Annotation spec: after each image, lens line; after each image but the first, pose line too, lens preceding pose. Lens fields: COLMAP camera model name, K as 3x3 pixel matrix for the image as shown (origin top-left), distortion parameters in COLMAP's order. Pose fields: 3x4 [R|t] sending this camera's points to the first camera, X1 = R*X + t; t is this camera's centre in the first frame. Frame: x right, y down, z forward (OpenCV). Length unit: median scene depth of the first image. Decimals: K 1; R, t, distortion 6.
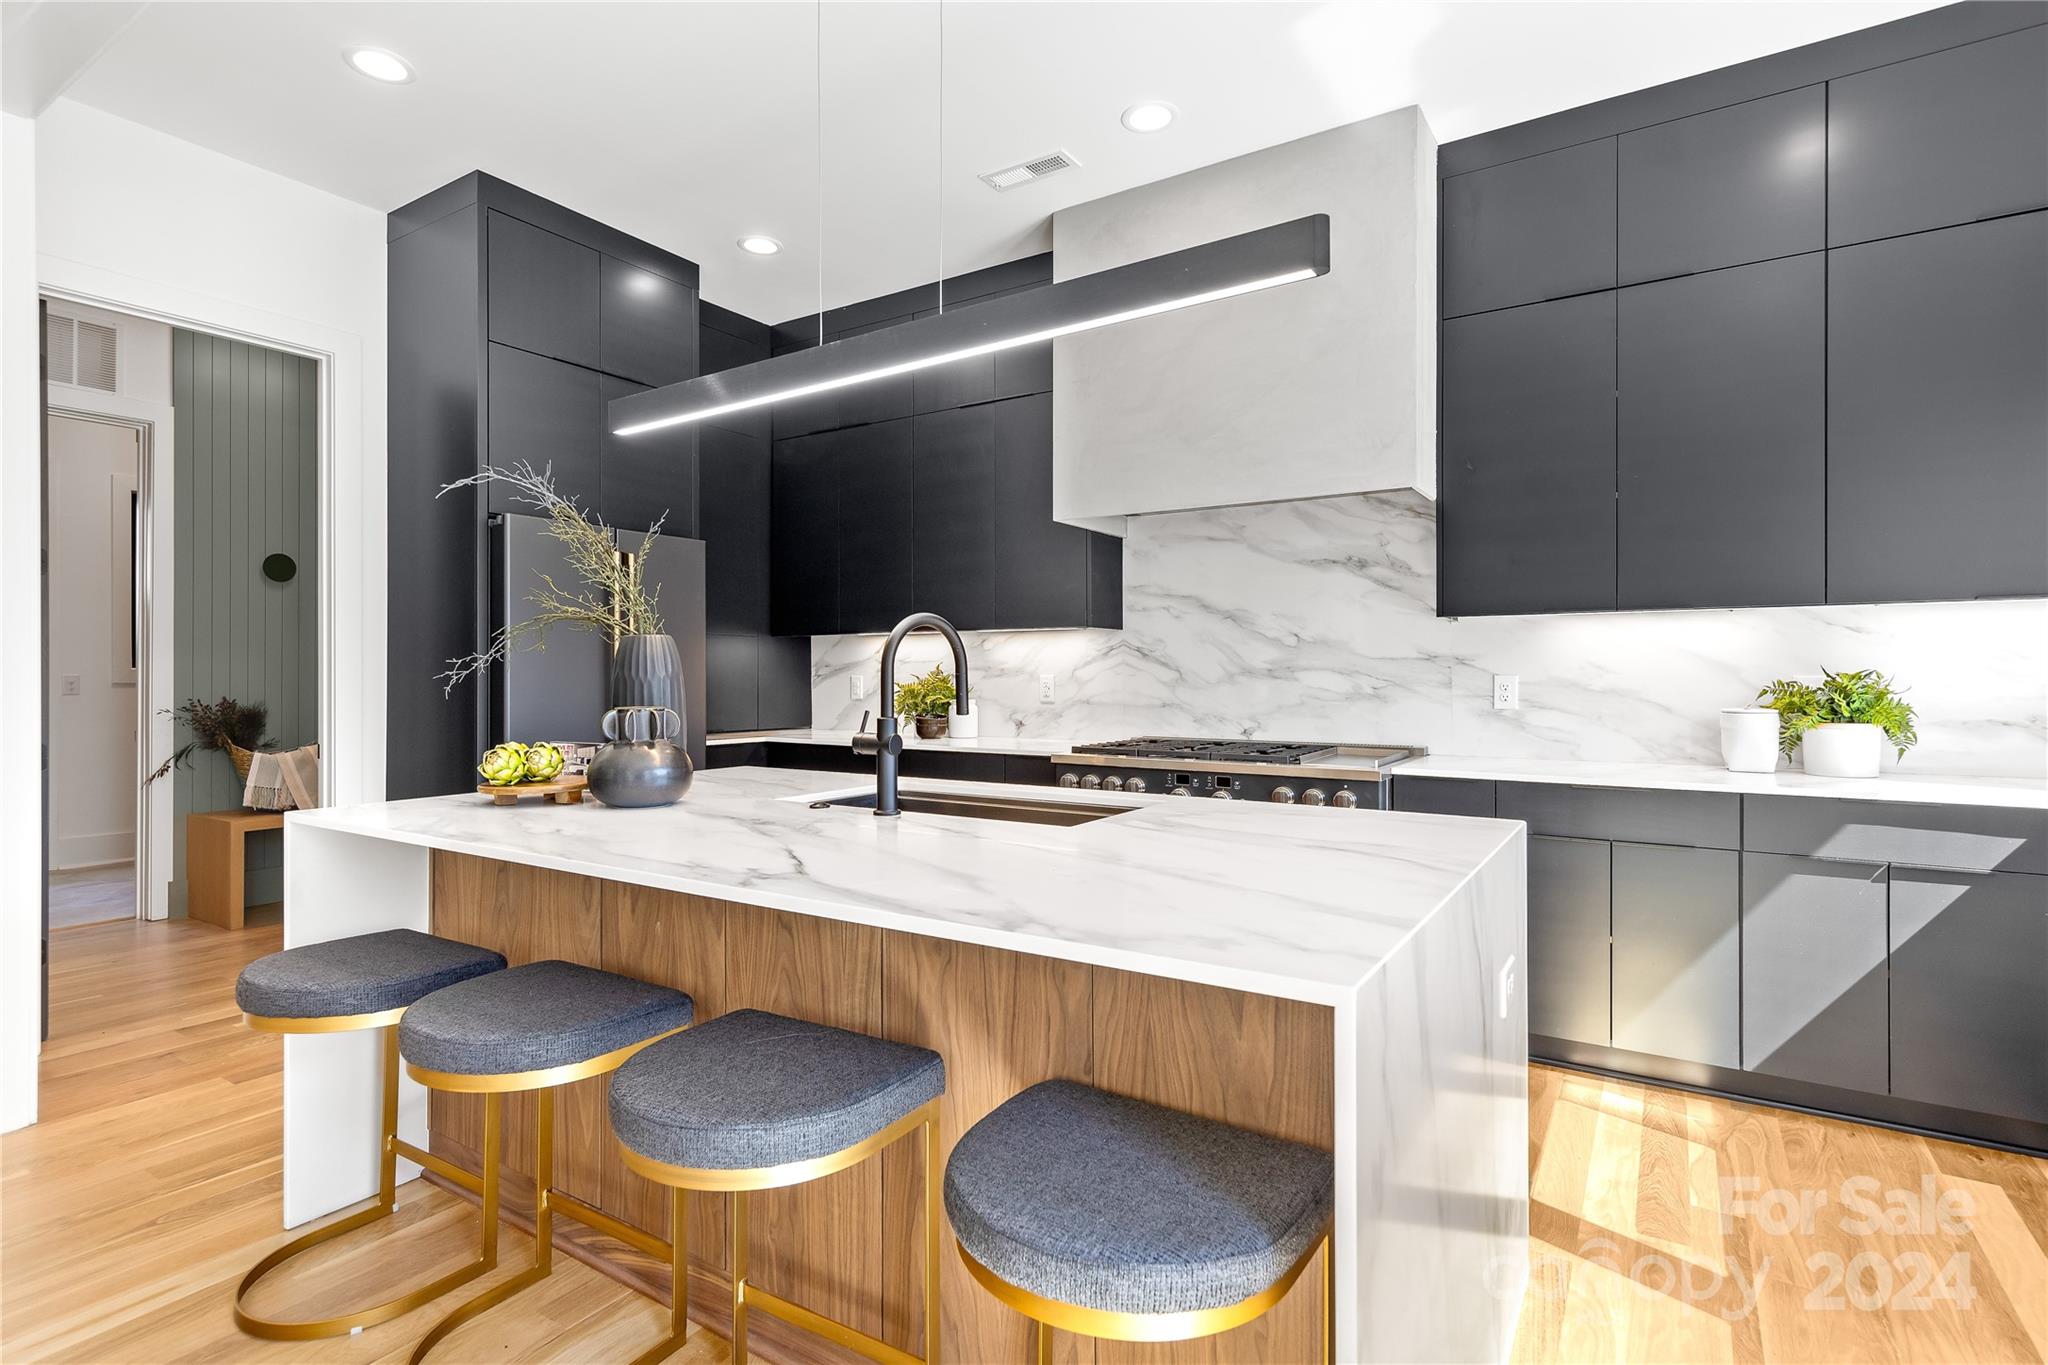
lens RADIAL K [[1007.0, 0, 1027.2], [0, 1007.0, 681.7], [0, 0, 1]] dist [0.018407, 0.000061]
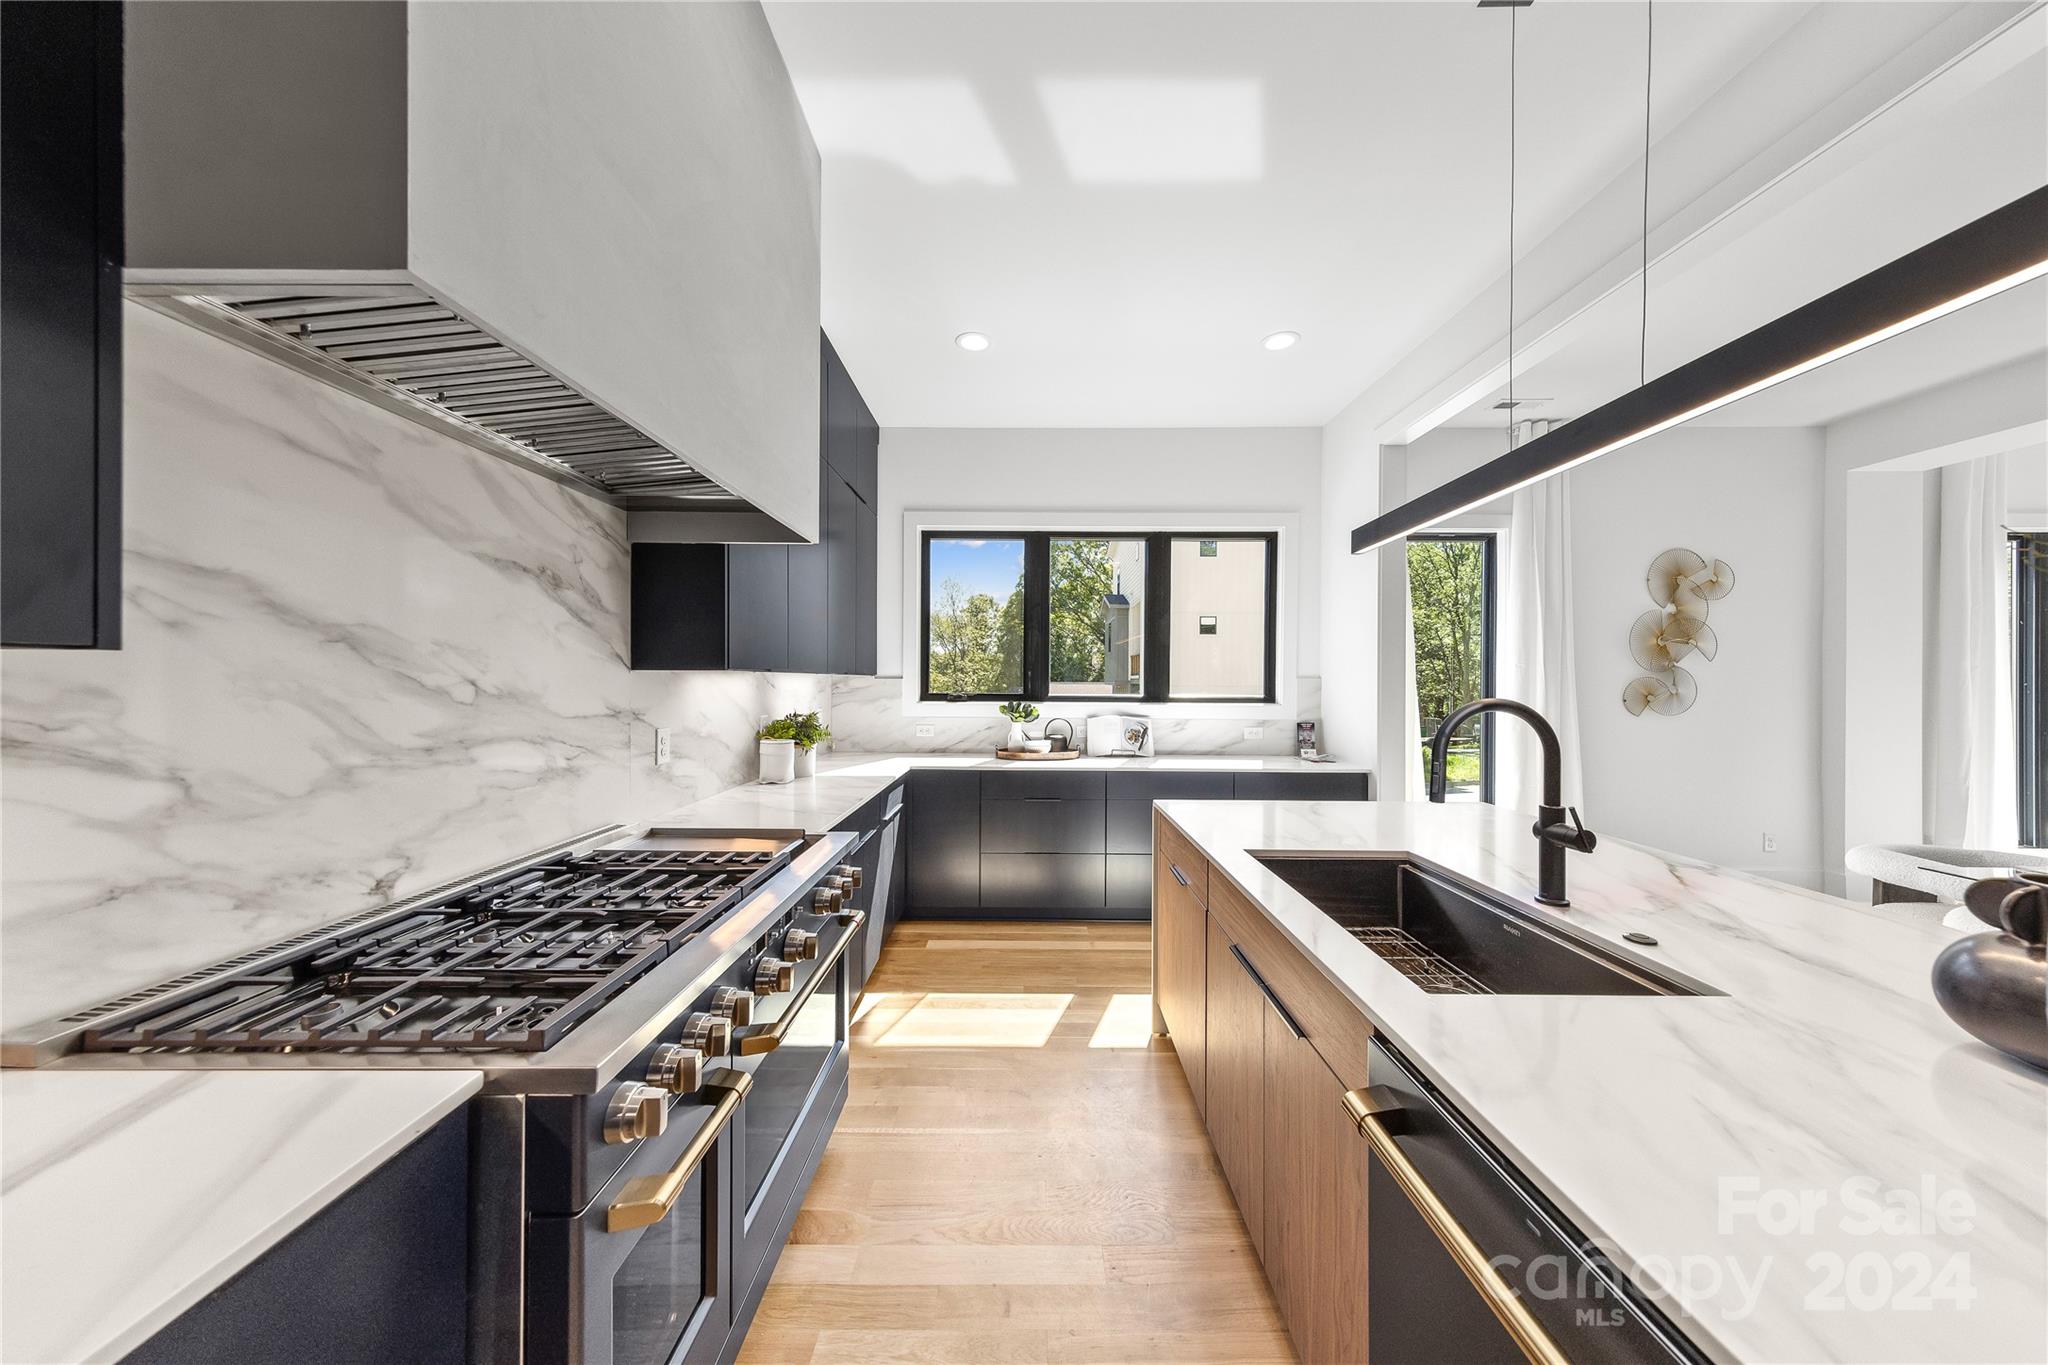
lens RADIAL K [[641.4, 0, 1023.2], [0, 641.4, 683.3], [0, 0, 1]] dist [0.005599, -0.000311]
pose [[-0.542385, -0.000872, 0.840130, -0.203368], [0.008734, 0.999940, 0.006677, -0.045361], [-0.840085, 0.010959, -0.542344, 0.930421]]
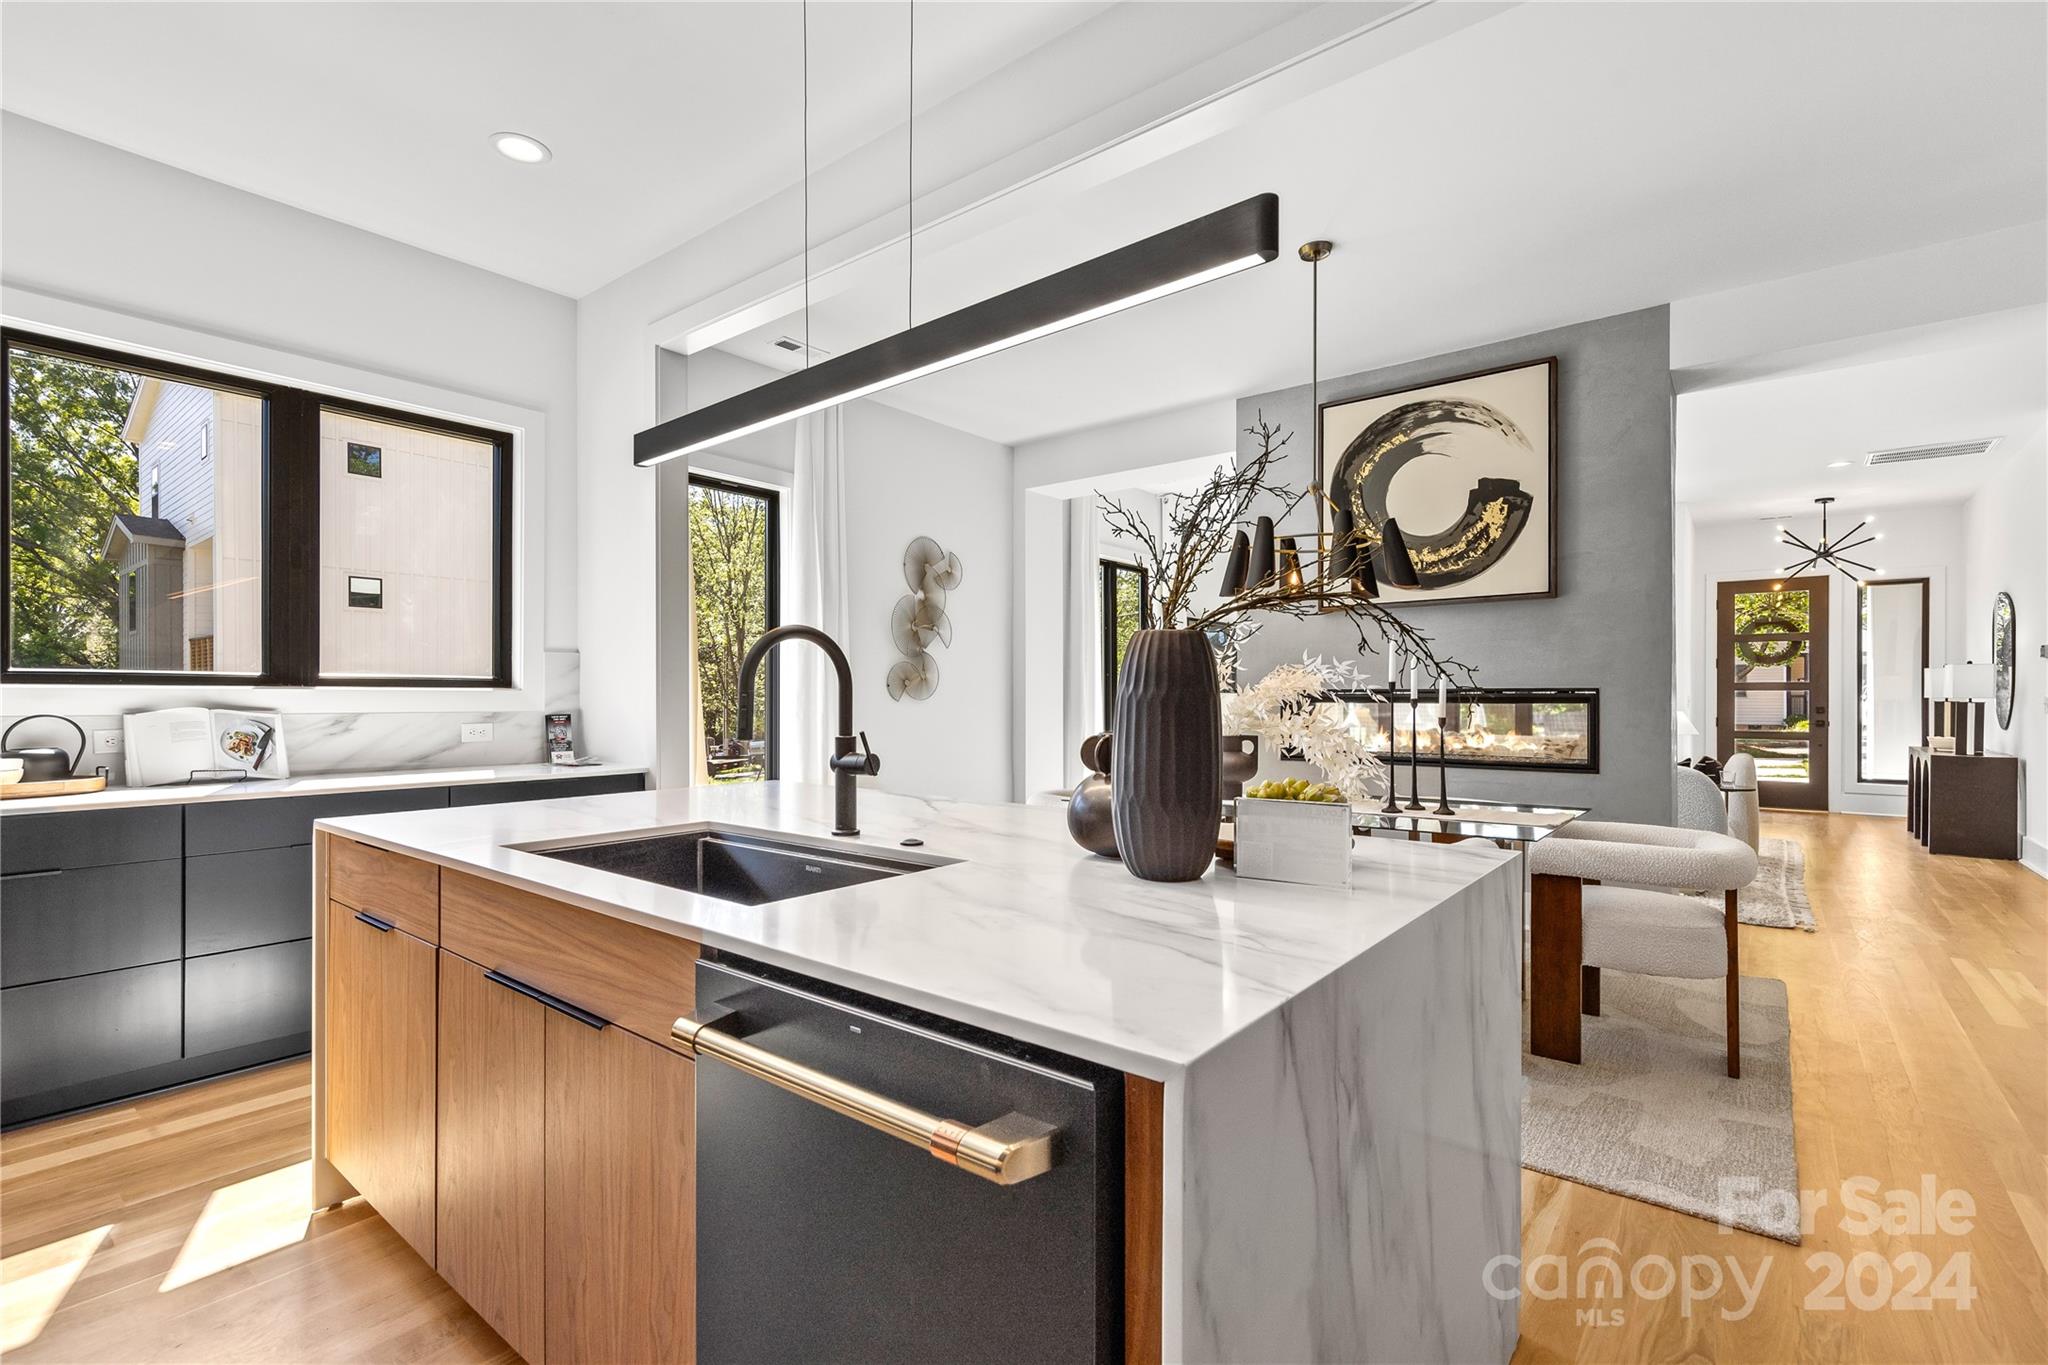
lens RADIAL K [[918.0, 0, 1022.0], [0, 918.0, 697.6], [0, 0, 1]] dist [0.010016, 0.001375]
pose [[-0.995355, 0.004313, 0.096176, -0.205936], [0.005871, 0.999856, 0.015930, -0.005995], [-0.096093, 0.016420, -0.995237, 0.973771]]
